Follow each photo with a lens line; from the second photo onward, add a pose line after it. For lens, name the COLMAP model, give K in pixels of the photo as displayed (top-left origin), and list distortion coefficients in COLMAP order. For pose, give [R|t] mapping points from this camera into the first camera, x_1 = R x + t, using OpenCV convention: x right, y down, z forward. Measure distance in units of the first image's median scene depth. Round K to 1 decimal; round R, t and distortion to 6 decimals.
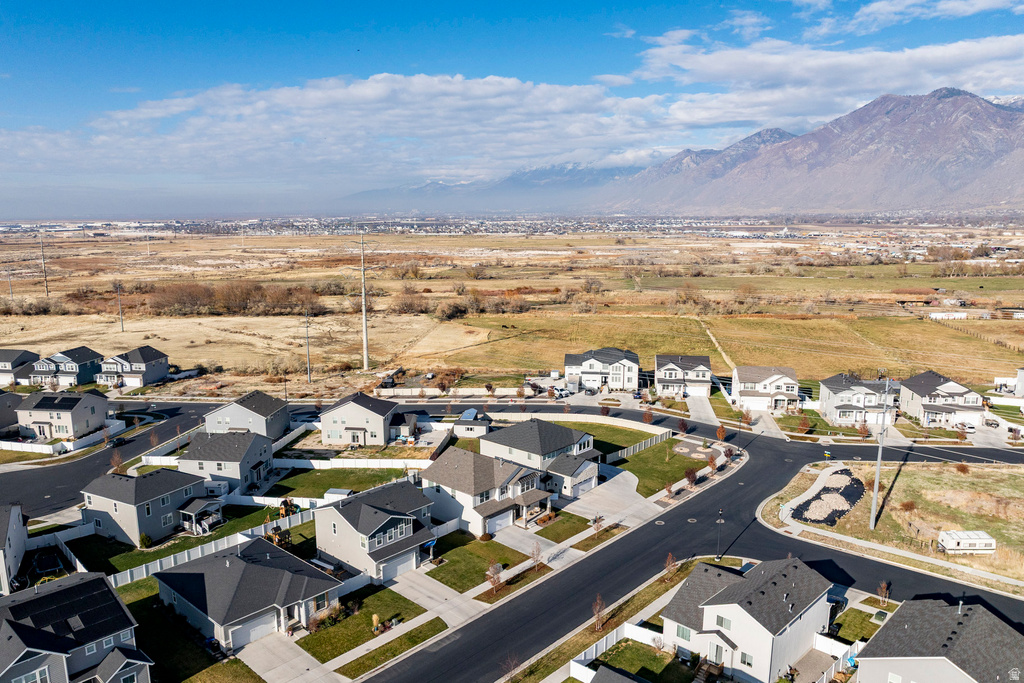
lens RADIAL K [[752.8, 0, 514.6], [0, 752.8, 340.2], [0, 0, 1]] dist [-0.037918, 0.003024]
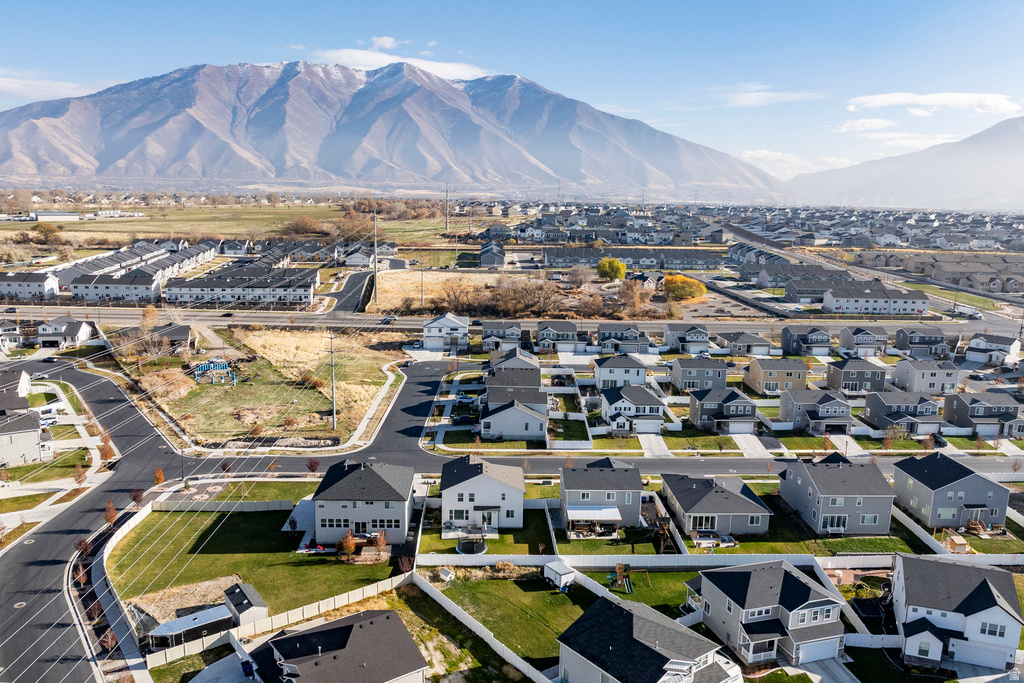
lens RADIAL K [[785.8, 0, 514.7], [0, 785.8, 343.4], [0, 0, 1]] dist [-0.034340, 0.000595]
pose [[-0.696595, -0.145699, 0.702515, -0.519256], [0.099997, 0.949890, 0.296157, -0.208176], [-0.710462, 0.276551, -0.647119, 1.005491]]
